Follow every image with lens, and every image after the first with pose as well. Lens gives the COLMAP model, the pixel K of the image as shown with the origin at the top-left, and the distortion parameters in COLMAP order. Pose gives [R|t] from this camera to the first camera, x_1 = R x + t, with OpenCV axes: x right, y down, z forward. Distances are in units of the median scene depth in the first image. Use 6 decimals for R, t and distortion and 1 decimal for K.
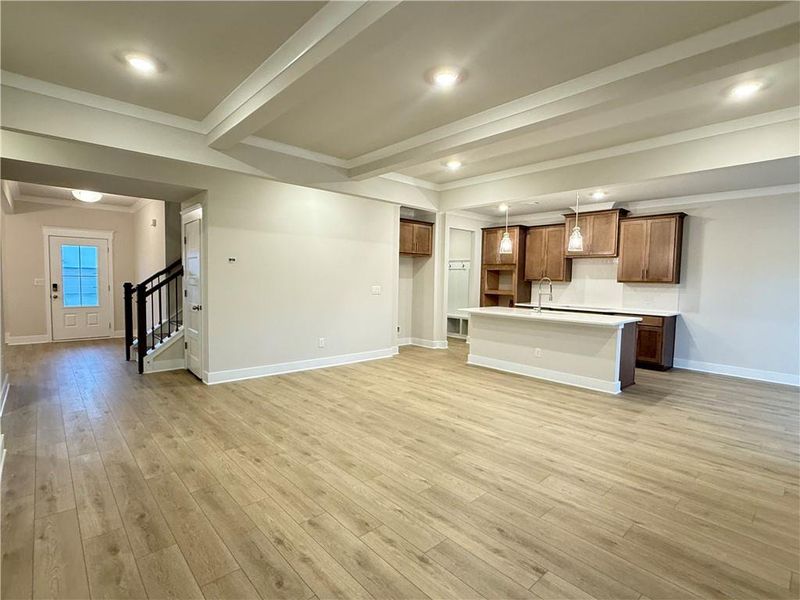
lens RADIAL K [[393.2, 0, 402.1], [0, 393.2, 300.8], [0, 0, 1]] dist [-0.000235, 0.000290]
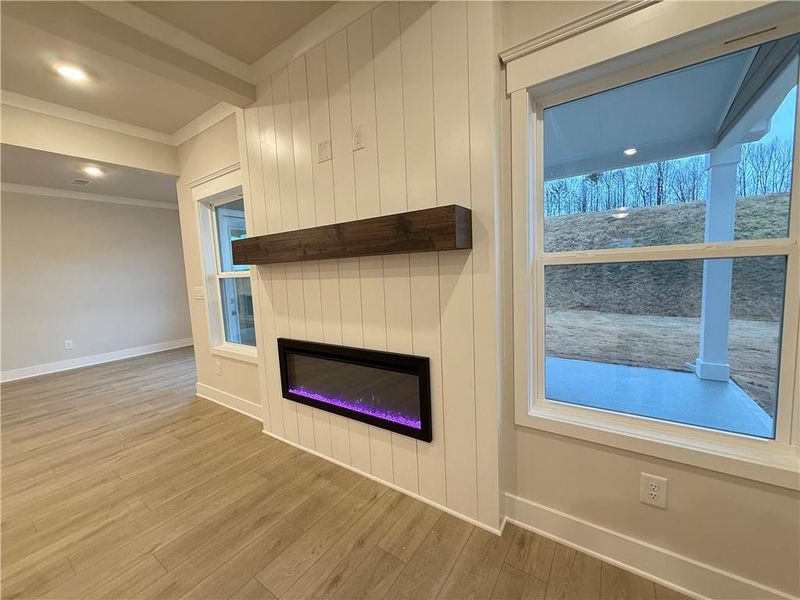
lens RADIAL K [[317.6, 0, 398.8], [0, 317.6, 298.3], [0, 0, 1]] dist [-0.001375, 0.000365]
pose [[-0.223346, -0.098034, 0.969797, -0.063120], [0.095262, 0.987971, 0.121810, -0.005271], [-0.970073, 0.119590, -0.211321, 0.252419]]
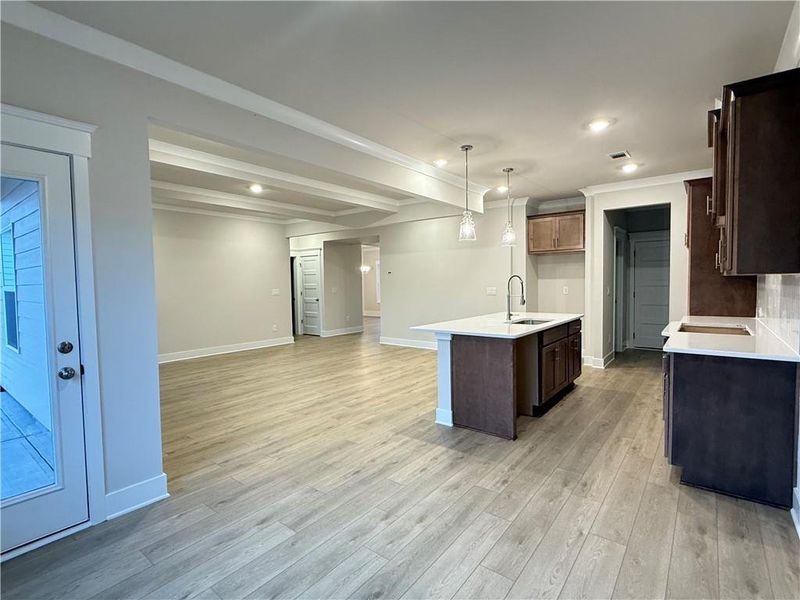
lens RADIAL K [[393.2, 0, 399.1], [0, 393.2, 303.0], [0, 0, 1]] dist [-0.000235, 0.000290]
pose [[0.163572, 0.029368, -0.986094, 1.259410], [-0.039776, 0.998940, 0.023153, -0.013386], [0.985729, 0.035436, 0.164567, 0.772860]]
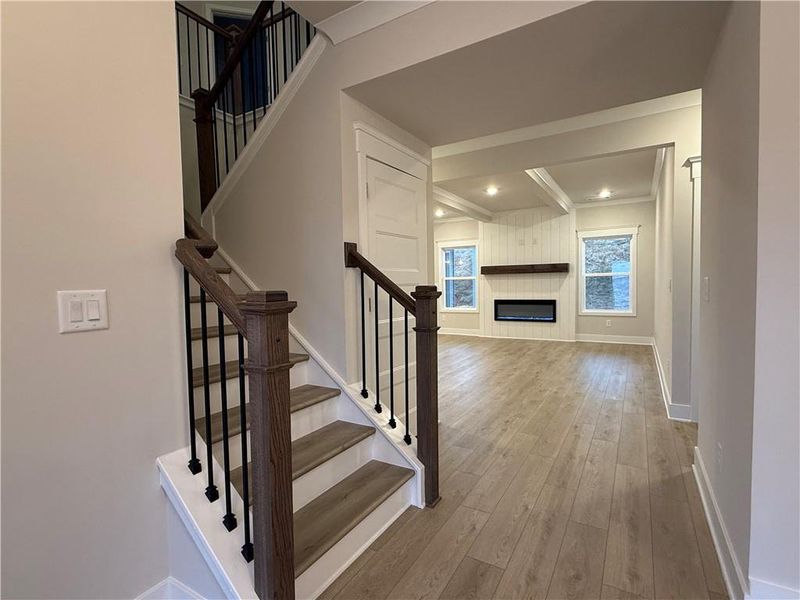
lens RADIAL K [[393.2, 0, 398.9], [0, 393.2, 301.2], [0, 0, 1]] dist [-0.000235, 0.000290]
pose [[-0.279442, -0.055826, 0.958538, -1.119016], [0.067971, 0.994654, 0.077745, -0.062529], [-0.957754, 0.086878, -0.274153, 1.220208]]
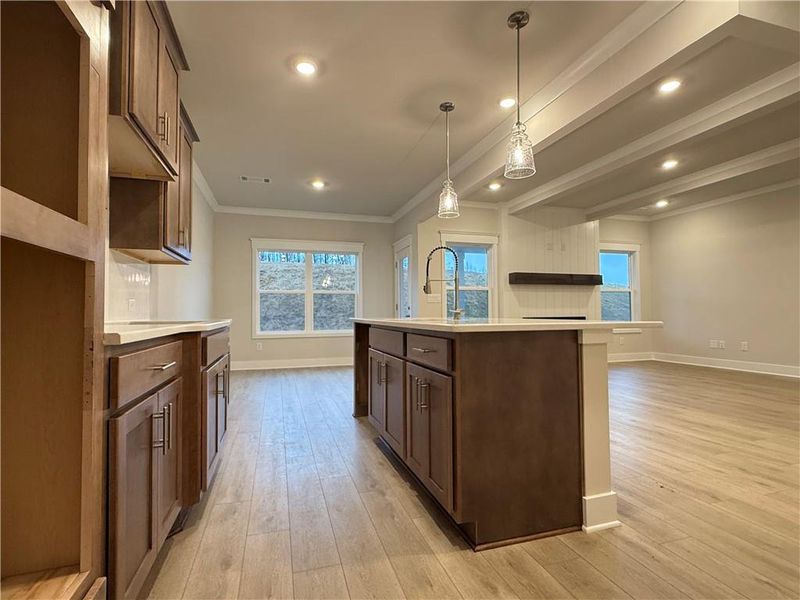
lens RADIAL K [[401.8, 0, 399.7], [0, 401.8, 301.1], [0, 0, 1]] dist [0.025799, 0.000371]
pose [[-0.907773, -0.003774, 0.419445, 0.245598], [0.012840, 0.999241, 0.036781, -0.015713], [-0.419265, 0.038775, -0.907036, 1.735686]]
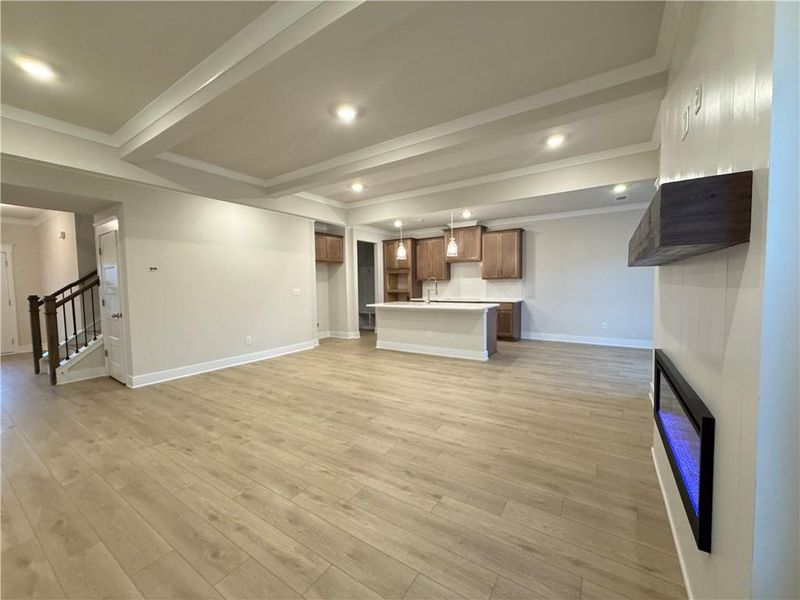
lens RADIAL K [[317.6, 0, 400.2], [0, 317.6, 300.1], [0, 0, 1]] dist [-0.001375, 0.000365]
pose [[0.968836, -0.047882, 0.243032, 0.002730], [0.048771, 0.998807, 0.002362, 0.011718], [-0.242855, 0.009564, 0.970015, 0.003406]]
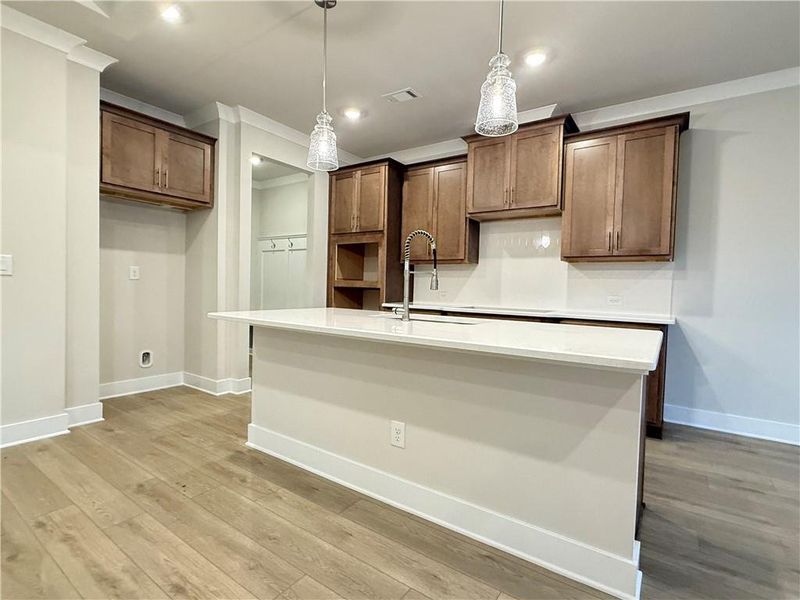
lens RADIAL K [[393.7, 0, 399.9], [0, 393.7, 300.5], [0, 0, 1]] dist [-0.005051, 0.000666]
pose [[0.975520, -0.002430, 0.219899, 0.305215], [0.005679, 0.999884, -0.014146, 0.018211], [-0.219839, 0.015048, 0.975420, 0.737595]]
